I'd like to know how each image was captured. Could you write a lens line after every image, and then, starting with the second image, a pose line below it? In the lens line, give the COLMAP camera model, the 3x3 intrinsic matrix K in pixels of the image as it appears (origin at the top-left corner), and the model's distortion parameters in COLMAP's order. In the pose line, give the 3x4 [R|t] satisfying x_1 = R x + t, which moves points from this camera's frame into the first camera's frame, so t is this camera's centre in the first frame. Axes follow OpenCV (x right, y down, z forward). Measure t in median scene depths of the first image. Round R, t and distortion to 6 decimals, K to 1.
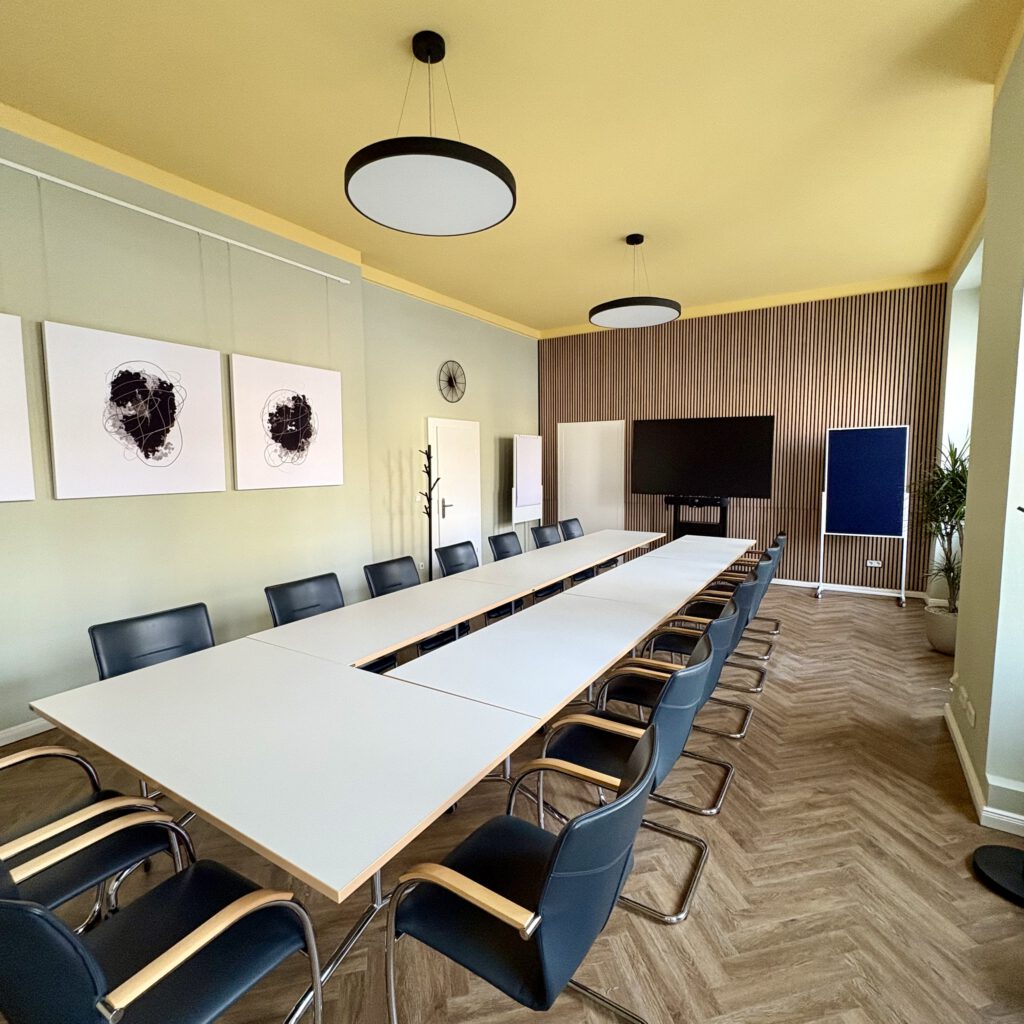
lens RADIAL K [[538.6, 0, 513.8], [0, 538.6, 510.9], [0, 0, 1]] dist [-0.003050, 0.000199]
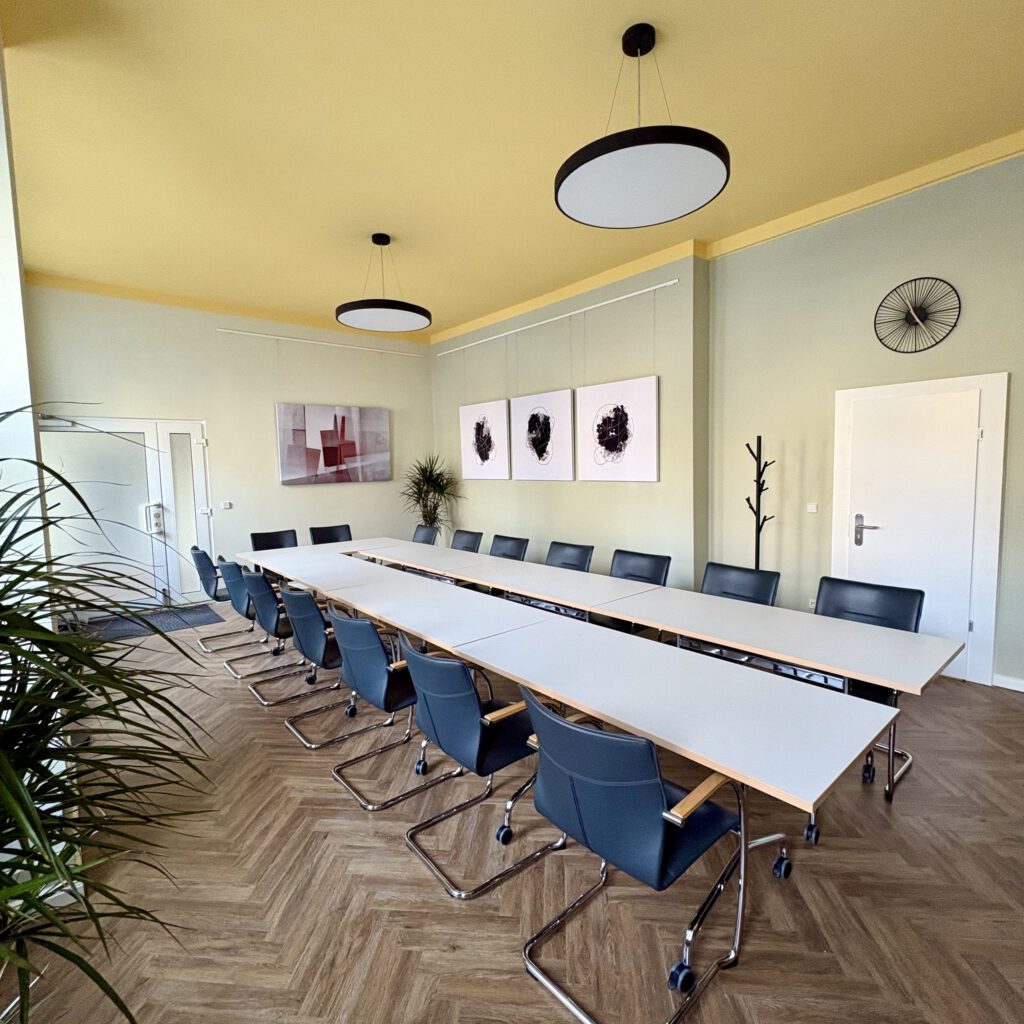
lens RADIAL K [[538.6, 0, 514.0], [0, 538.6, 511.3], [0, 0, 1]] dist [-0.003050, 0.000199]
pose [[-0.302492, 0.096659, -0.948238, 0.883435], [-0.064797, 0.990458, 0.121633, -0.114785], [0.950947, 0.098236, -0.293343, 1.188010]]
